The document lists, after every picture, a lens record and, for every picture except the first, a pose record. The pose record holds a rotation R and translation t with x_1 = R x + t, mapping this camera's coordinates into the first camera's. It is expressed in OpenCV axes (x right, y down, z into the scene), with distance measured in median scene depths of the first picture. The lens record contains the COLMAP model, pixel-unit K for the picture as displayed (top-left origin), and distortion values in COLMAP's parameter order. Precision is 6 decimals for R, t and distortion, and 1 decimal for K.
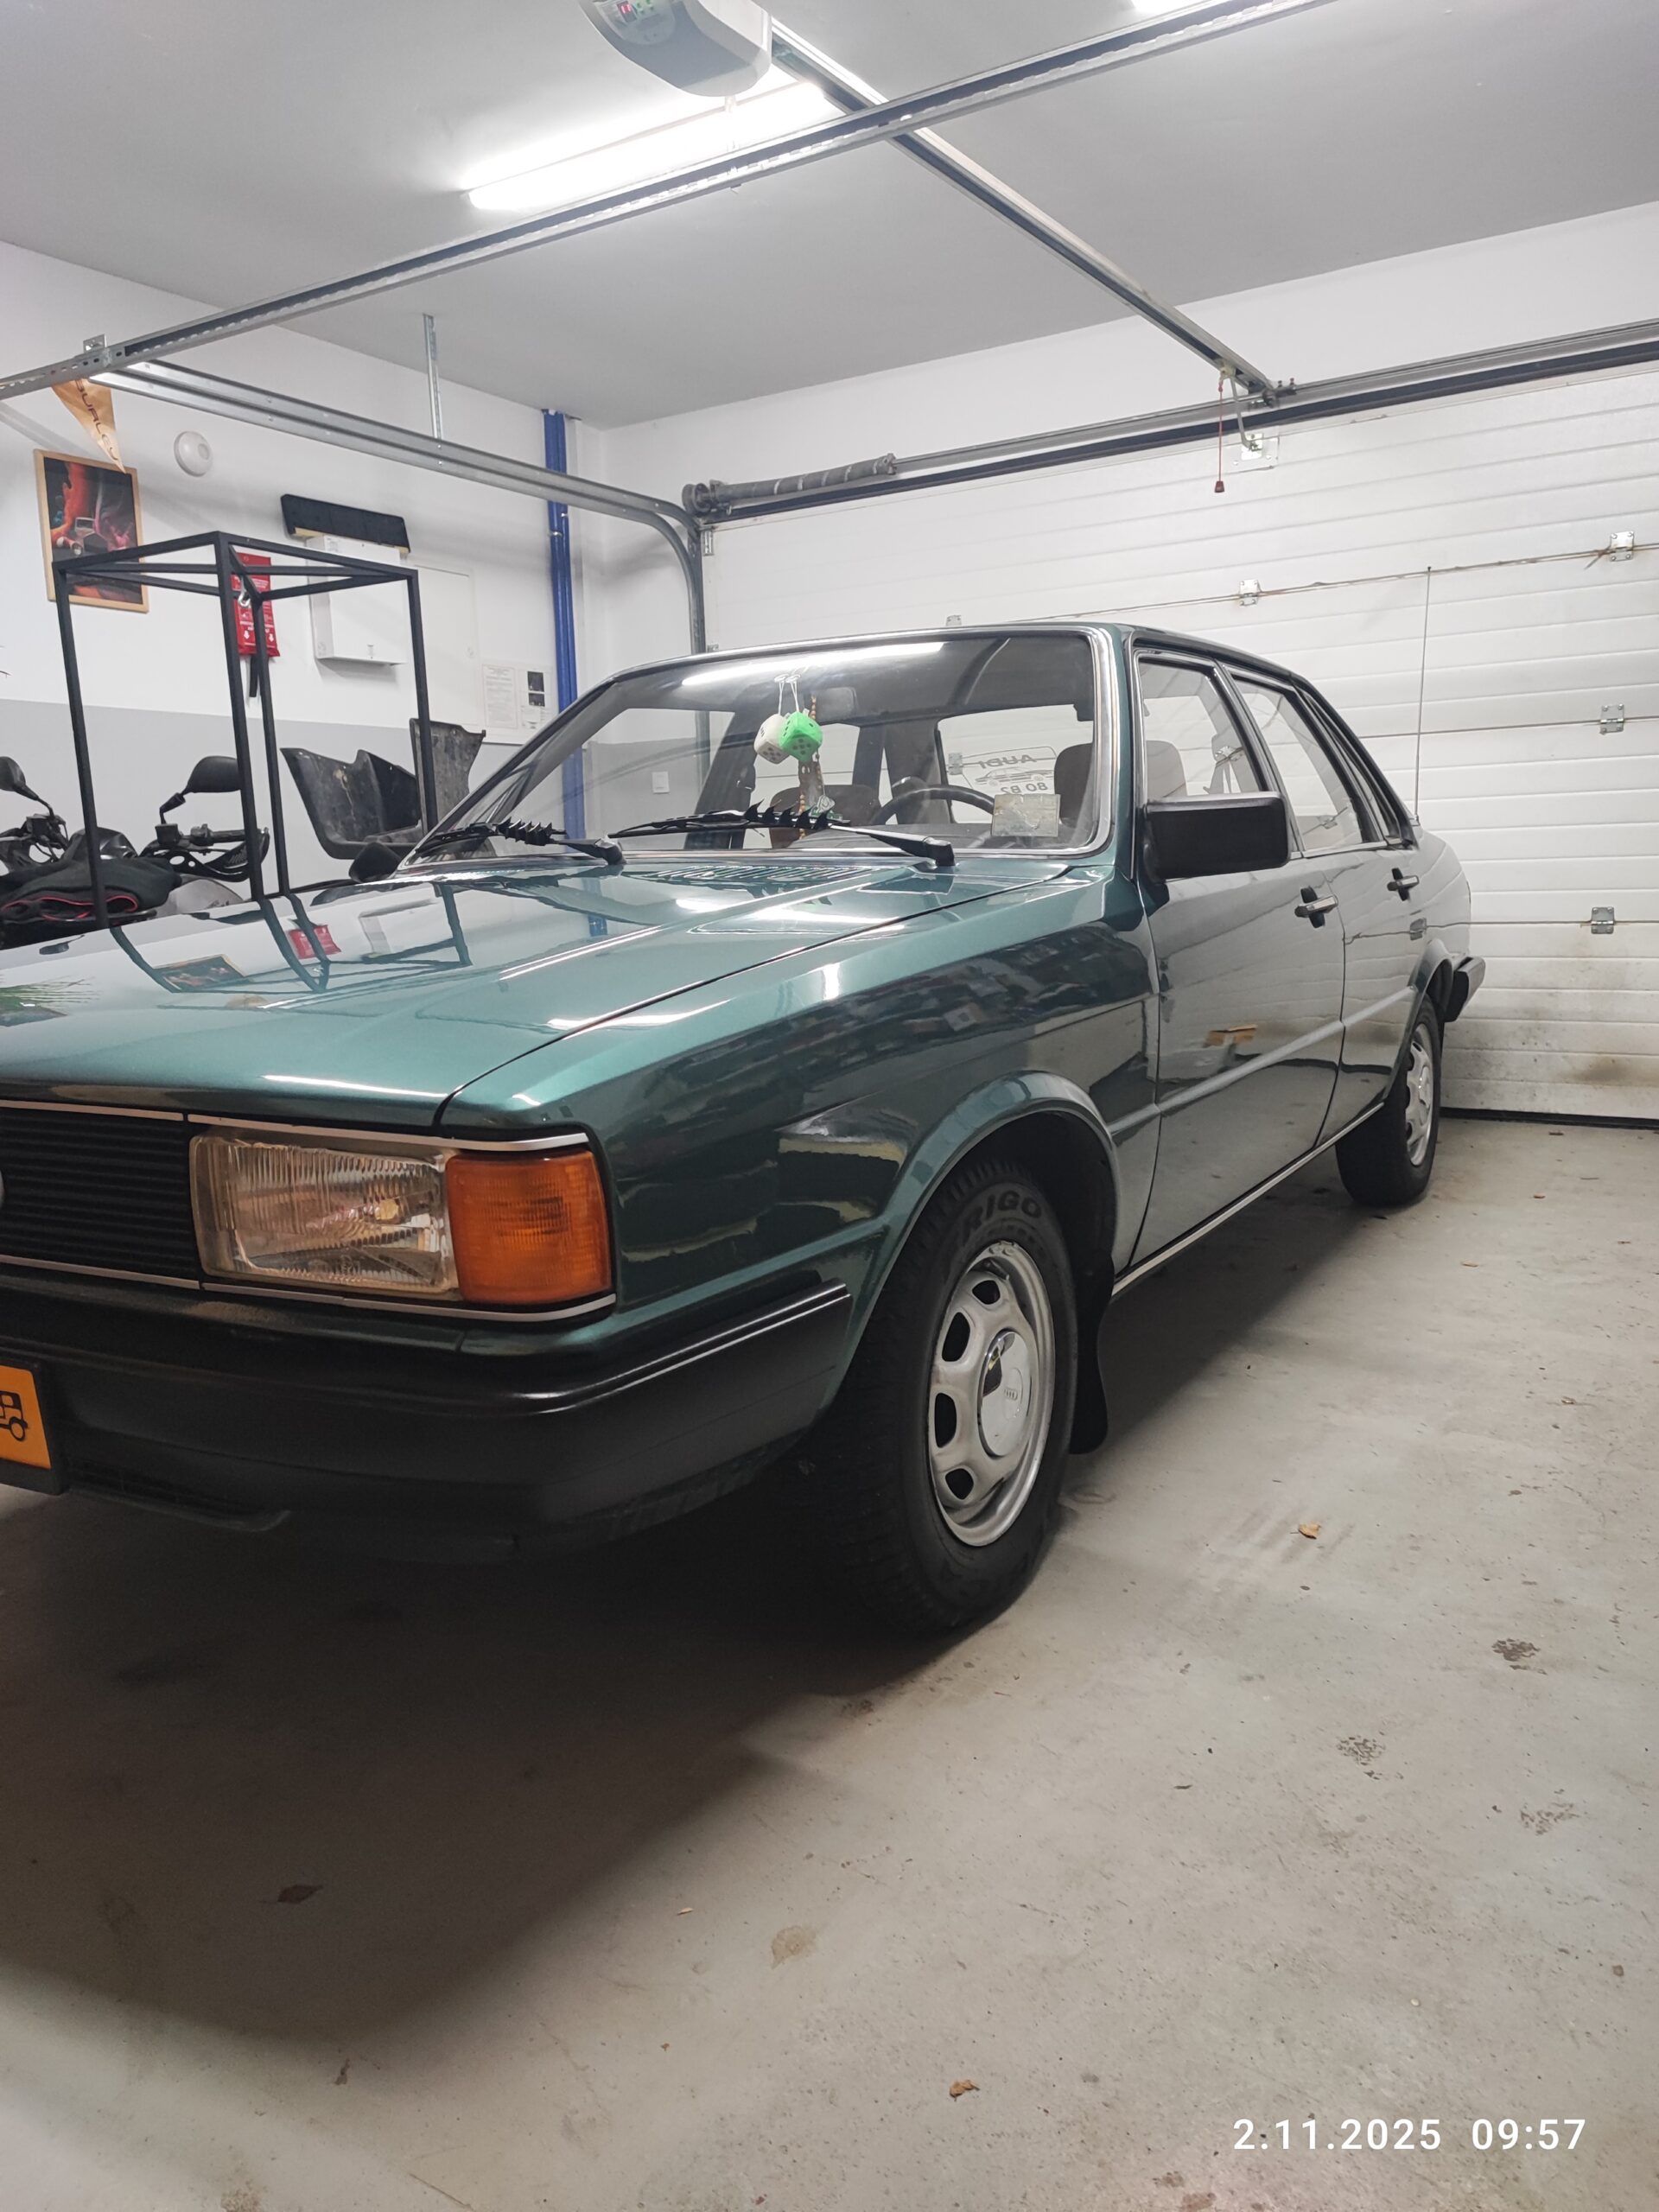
lens RADIAL K [[1604.5, 0, 838.6], [0, 1604.5, 1112.1], [0, 0, 1]] dist [0.028685, -0.026686]
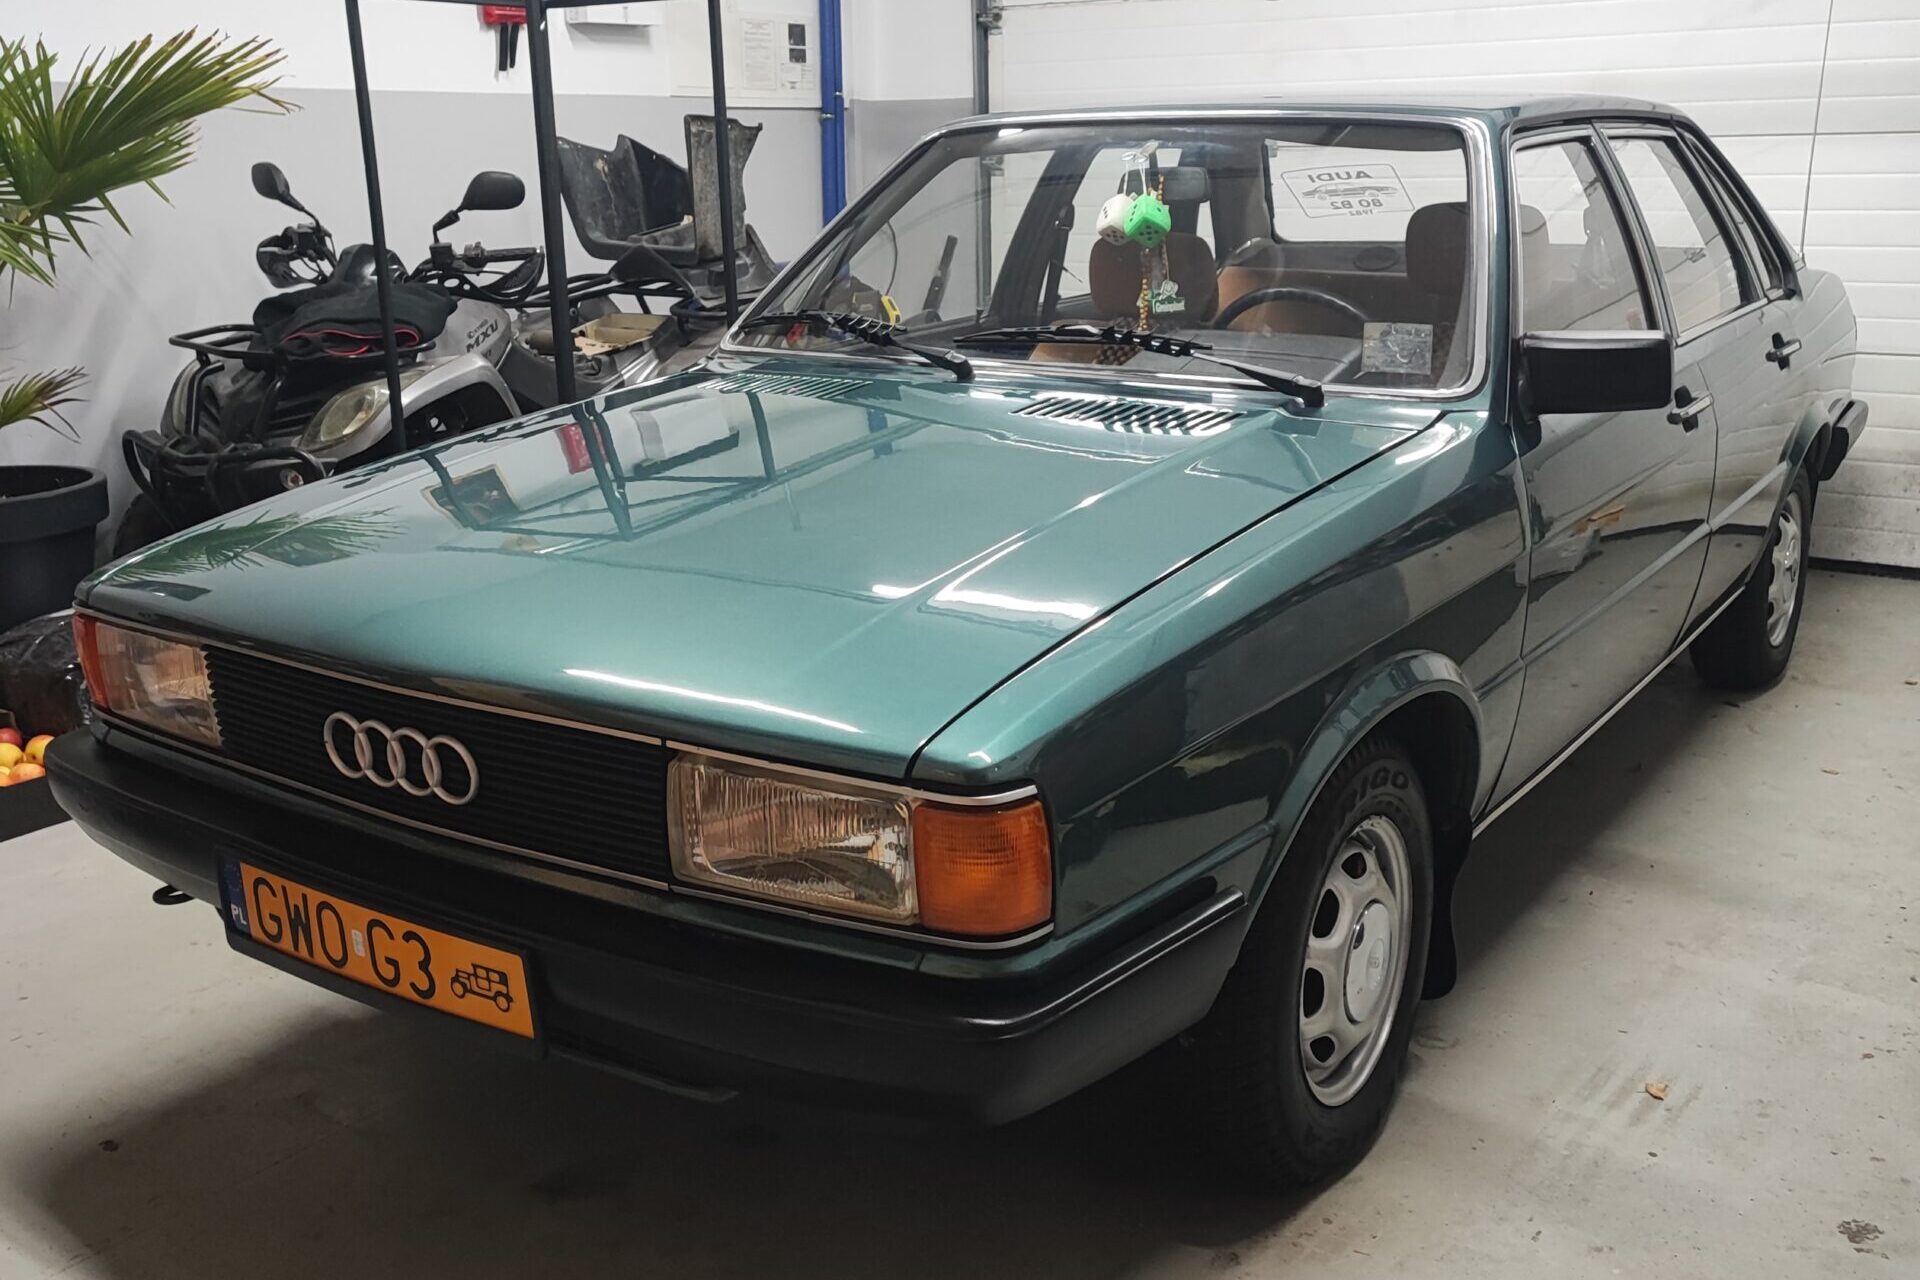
lens RADIAL K [[1858.8, 0, 958.5], [0, 1858.8, 625.1], [0, 0, 1]] dist [0.012102, 0.007281]
pose [[0.997788, 0.029387, -0.059629, -0.051205], [-0.023549, 0.995069, 0.096346, -0.081407], [0.062167, -0.094728, 0.993560, -0.099604]]
